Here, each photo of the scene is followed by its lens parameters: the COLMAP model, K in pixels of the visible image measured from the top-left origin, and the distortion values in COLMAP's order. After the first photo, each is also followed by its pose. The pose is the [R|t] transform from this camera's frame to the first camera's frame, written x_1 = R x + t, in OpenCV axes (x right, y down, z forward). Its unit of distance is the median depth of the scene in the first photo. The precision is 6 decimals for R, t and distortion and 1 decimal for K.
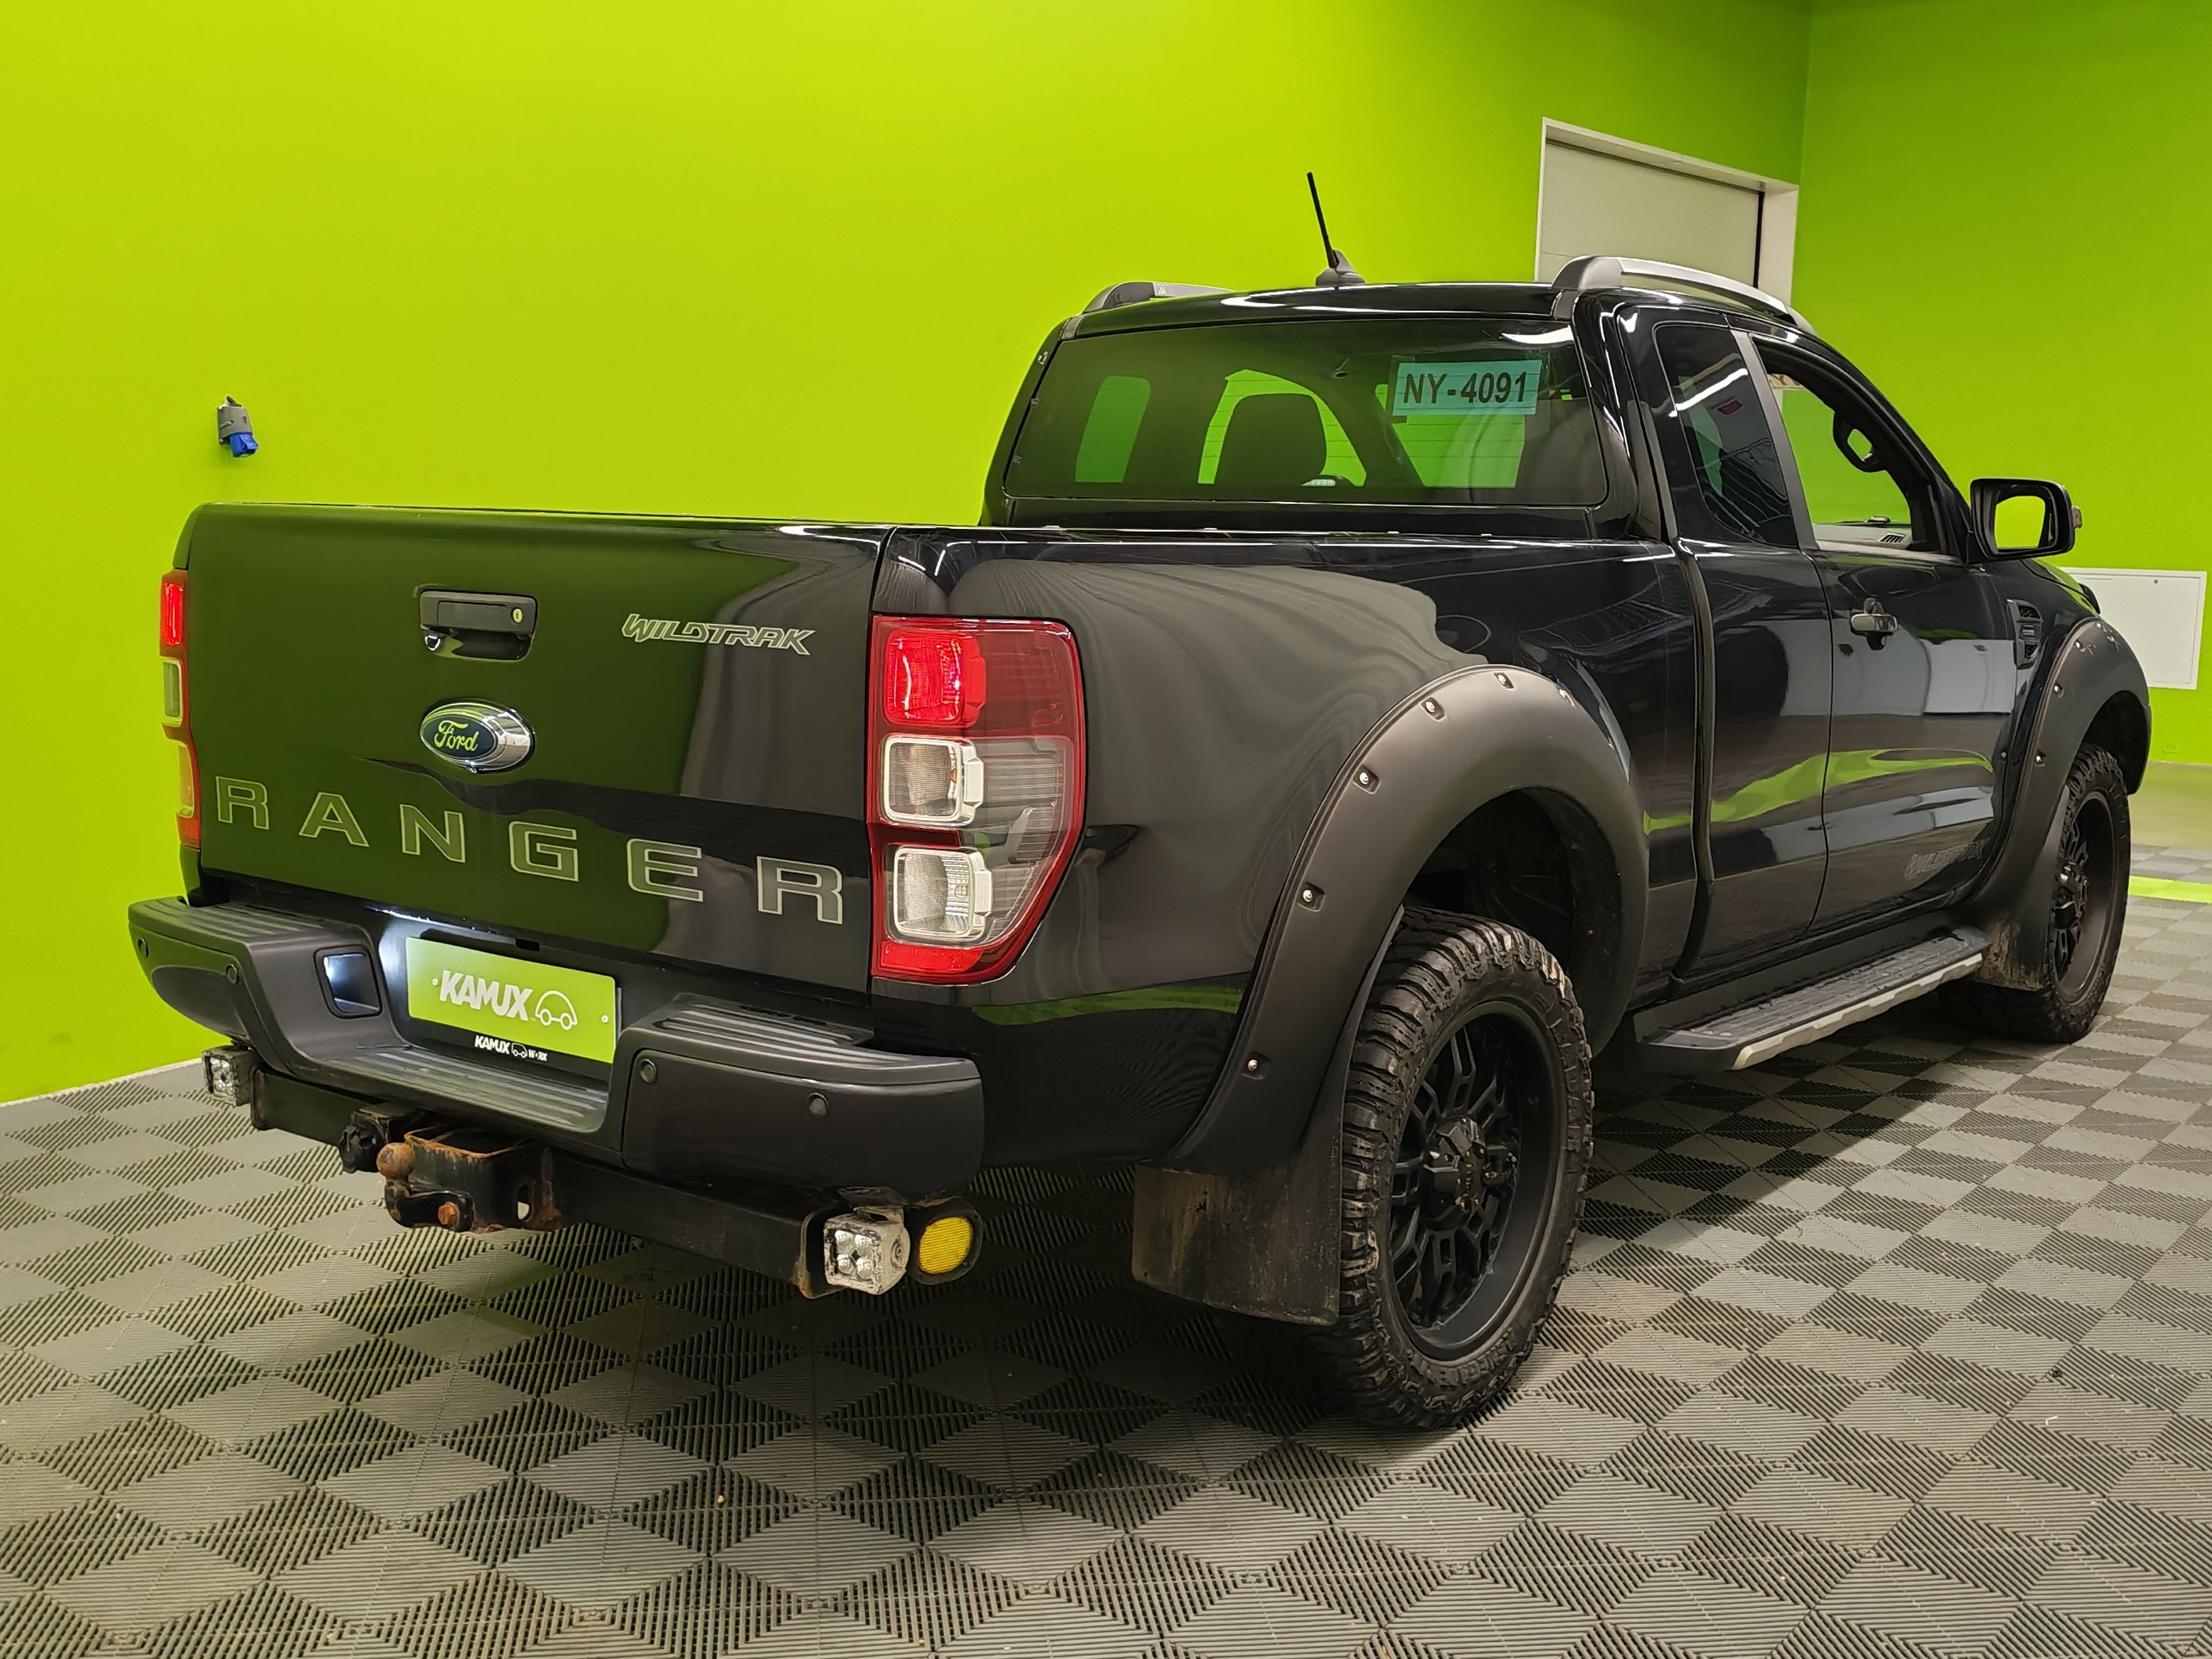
lens RADIAL K [[2320.5, 0, 1106.0], [0, 2320.5, 829.5], [0, 0, 1]] dist [0.144842, -0.352721]
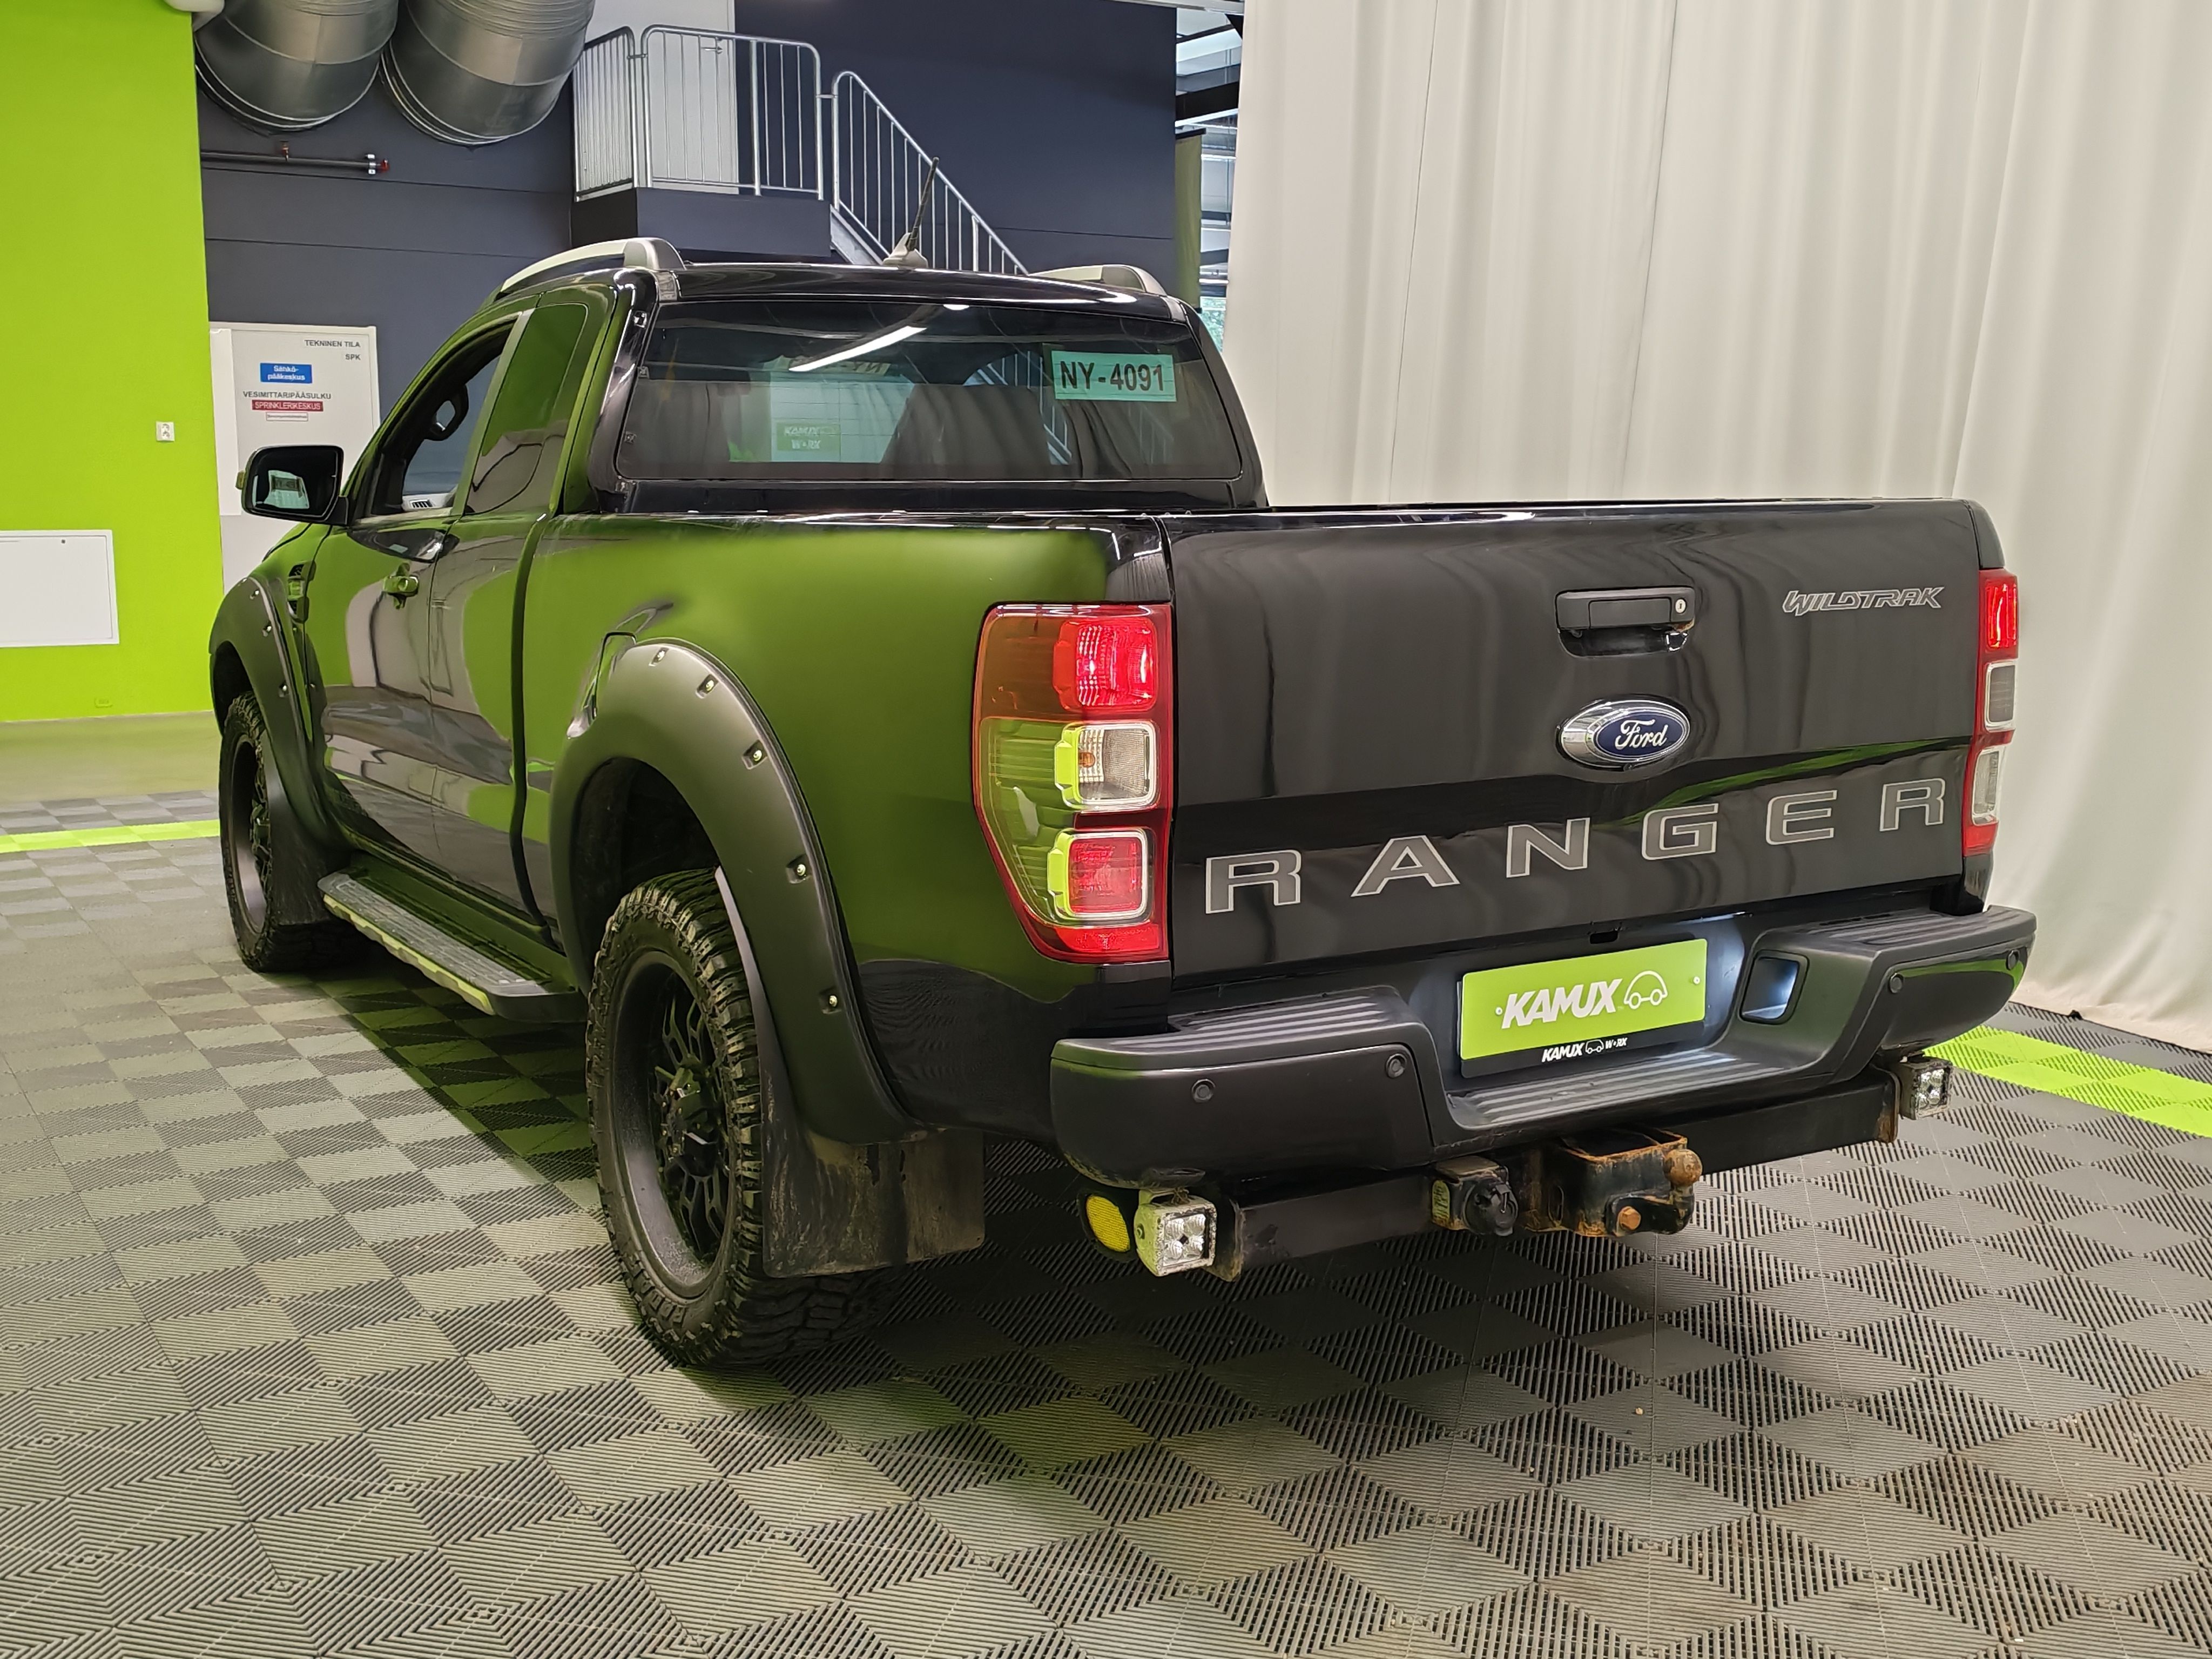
lens RADIAL K [[2320.5, 0, 1106.0], [0, 2320.5, 829.5], [0, 0, 1]] dist [0.144842, -0.352721]
pose [[0.365453, -0.161009, 0.916799, -1.271617], [0.143879, 0.982860, 0.115257, -0.146598], [-0.919643, 0.089787, 0.382355, 0.833213]]
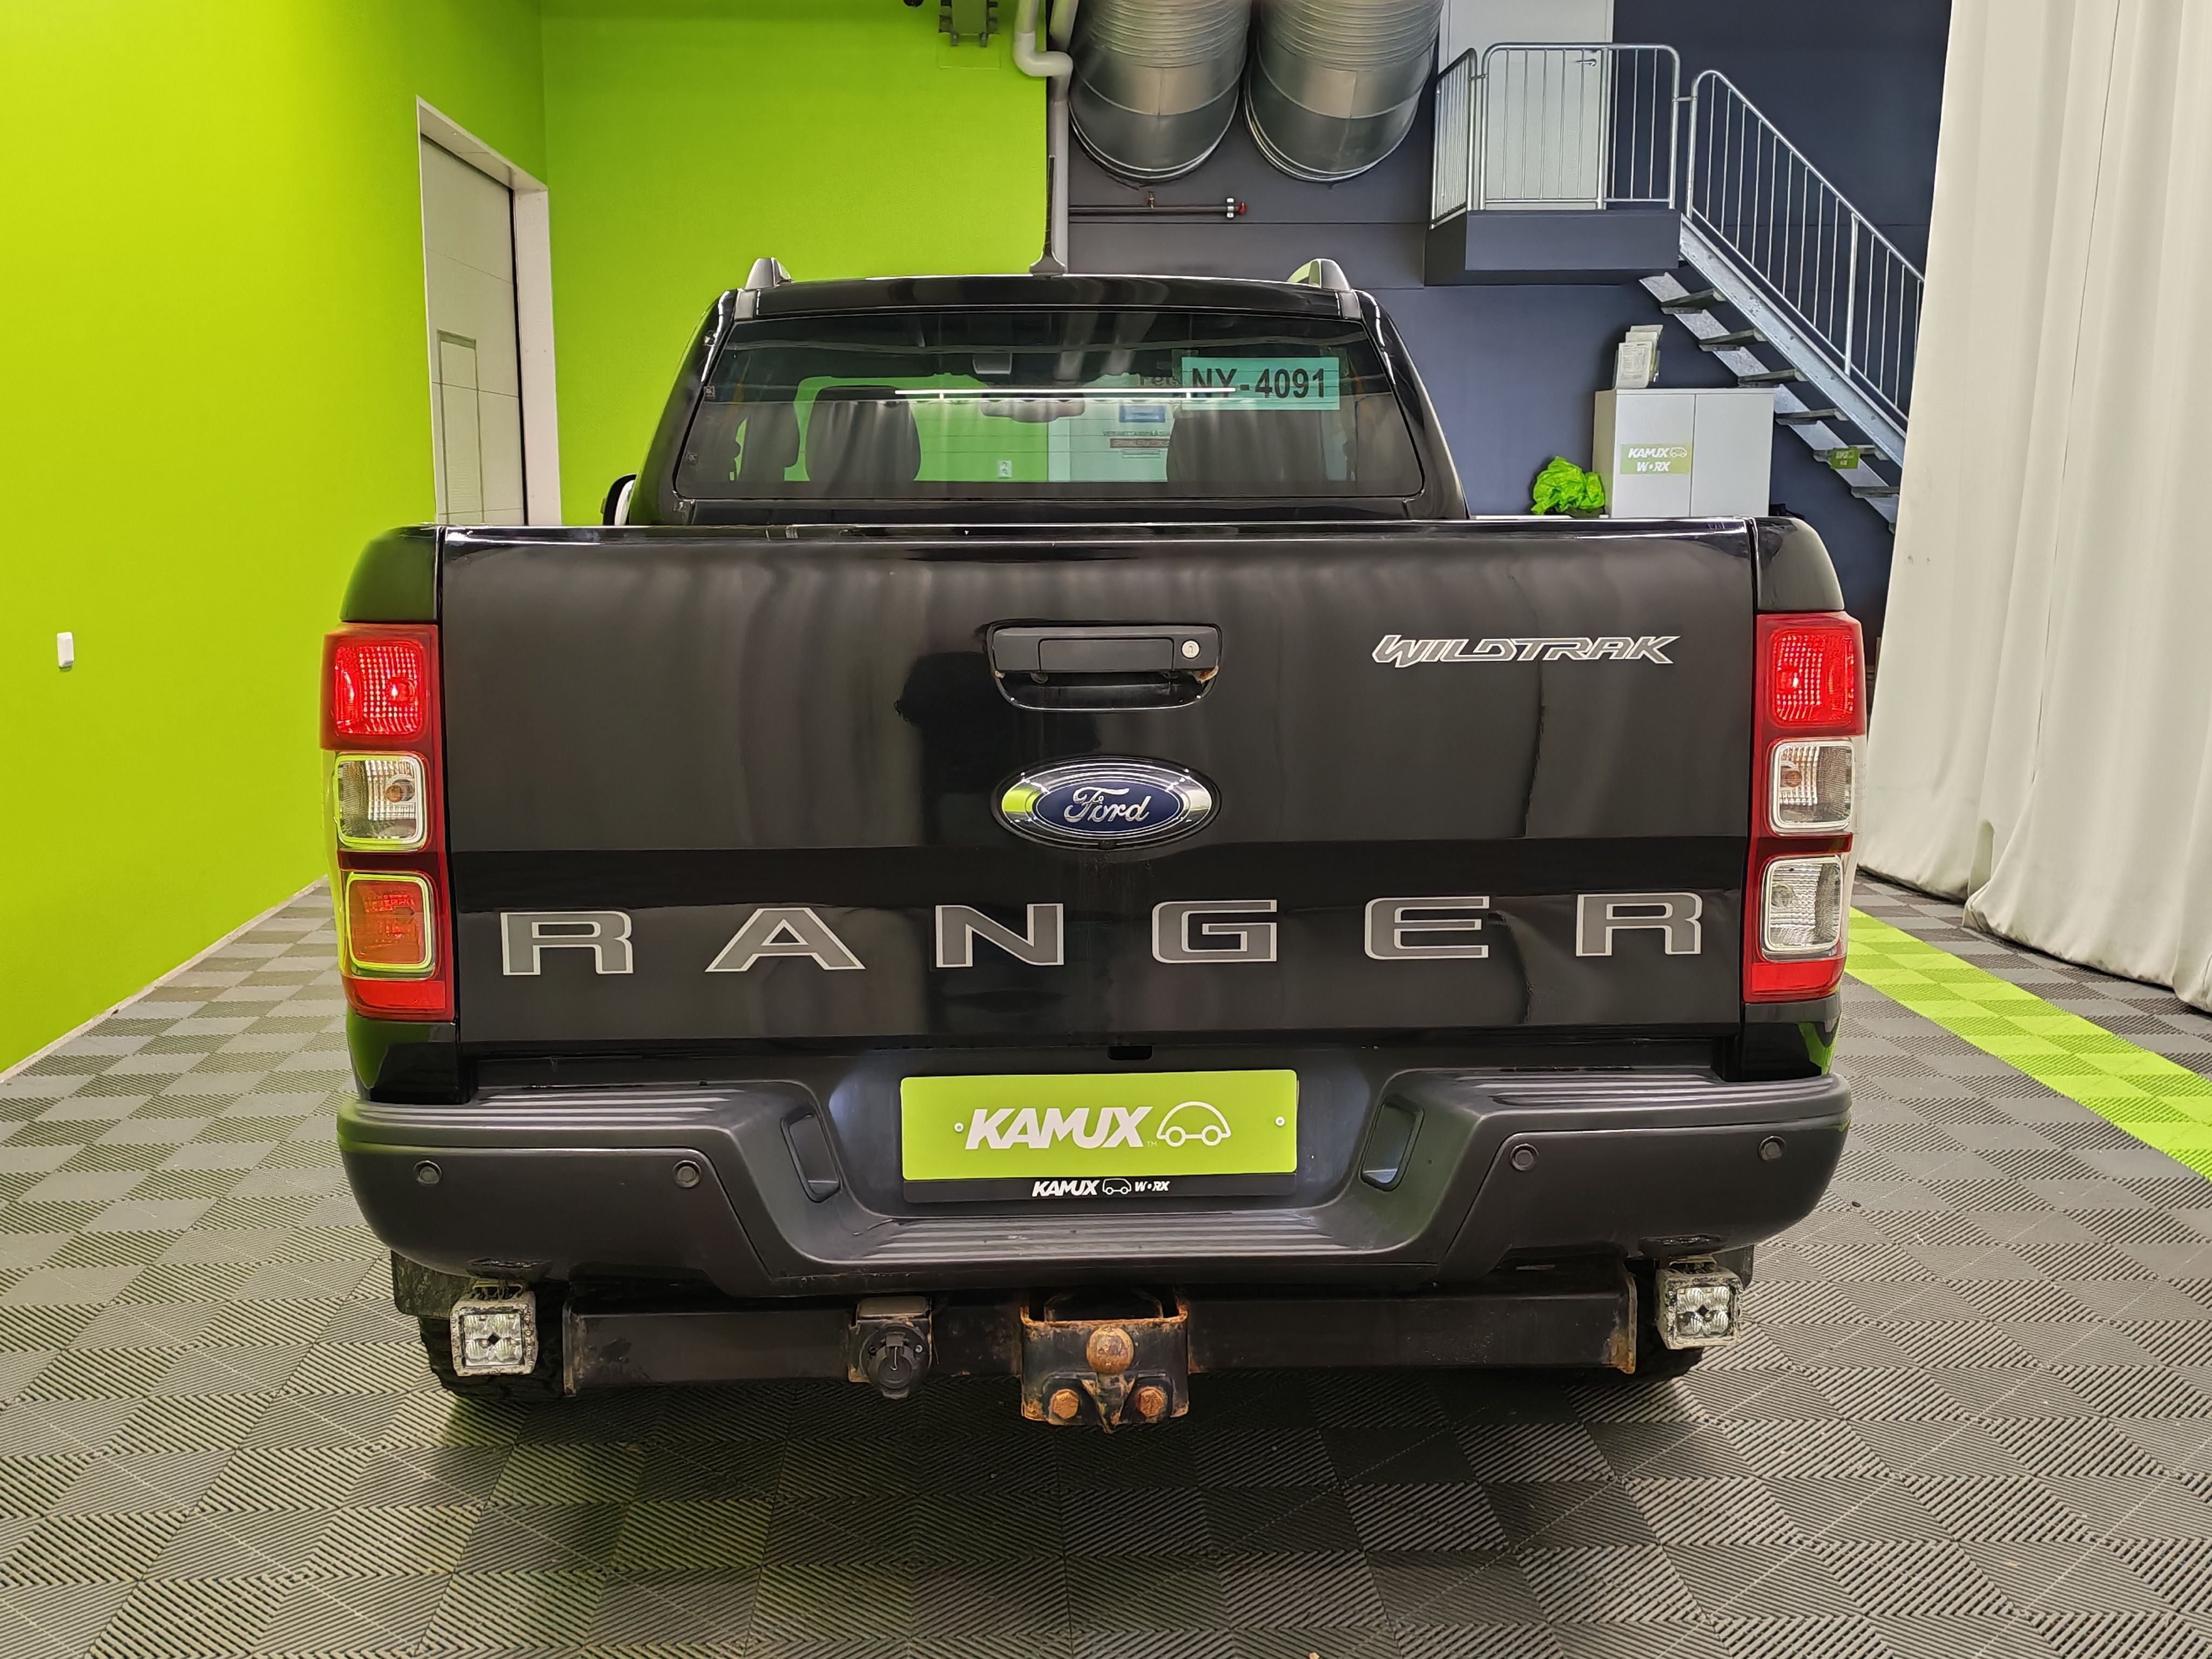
lens RADIAL K [[2326.1, 0, 1101.6], [0, 2326.1, 803.5], [0, 0, 1]] dist [0.087726, -0.019758]
pose [[0.766843, -0.103823, 0.633382, -0.781260], [0.111623, 0.993365, 0.027688, -0.062626], [-0.632054, 0.049467, 0.773344, 0.386474]]
